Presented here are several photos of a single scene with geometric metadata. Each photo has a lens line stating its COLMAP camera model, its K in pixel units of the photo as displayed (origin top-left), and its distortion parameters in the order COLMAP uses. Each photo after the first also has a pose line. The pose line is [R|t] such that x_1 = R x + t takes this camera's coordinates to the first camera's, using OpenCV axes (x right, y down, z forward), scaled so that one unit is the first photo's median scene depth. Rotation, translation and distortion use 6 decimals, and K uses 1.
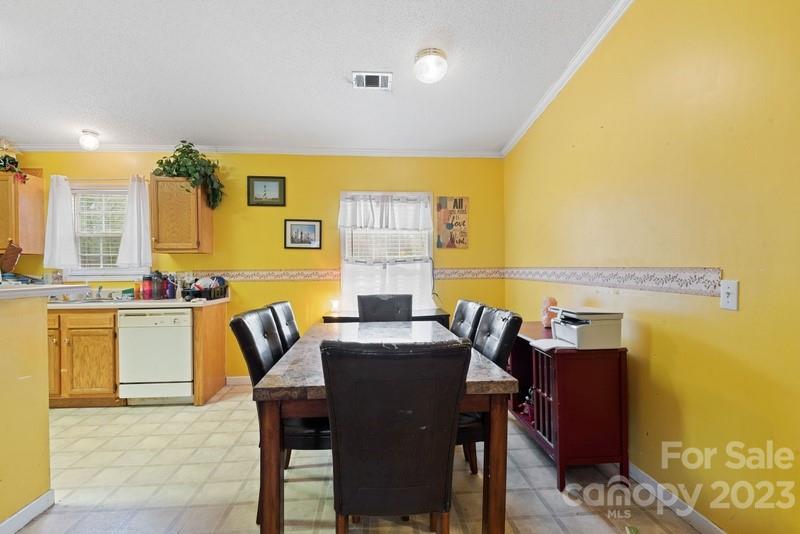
lens RADIAL K [[388.2, 0, 389.7], [0, 388.2, 270.3], [0, 0, 1]] dist [-0.000600, -0.000220]
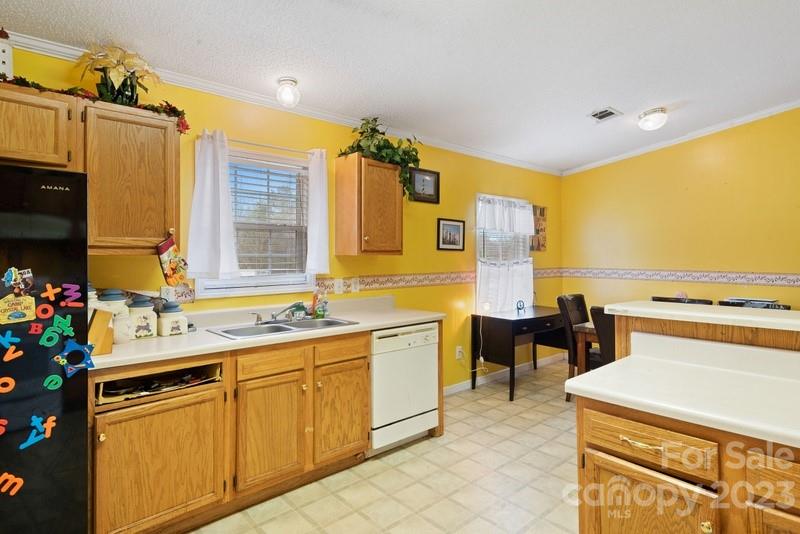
lens RADIAL K [[445.5, 0, 398.8], [0, 445.5, 255.9], [0, 0, 1]] dist [0.063056, 0.000169]
pose [[0.785339, 0.005182, 0.619044, -0.994761], [-0.001938, 0.999981, -0.005913, -0.035321], [-0.619062, 0.003444, 0.785334, 0.229920]]
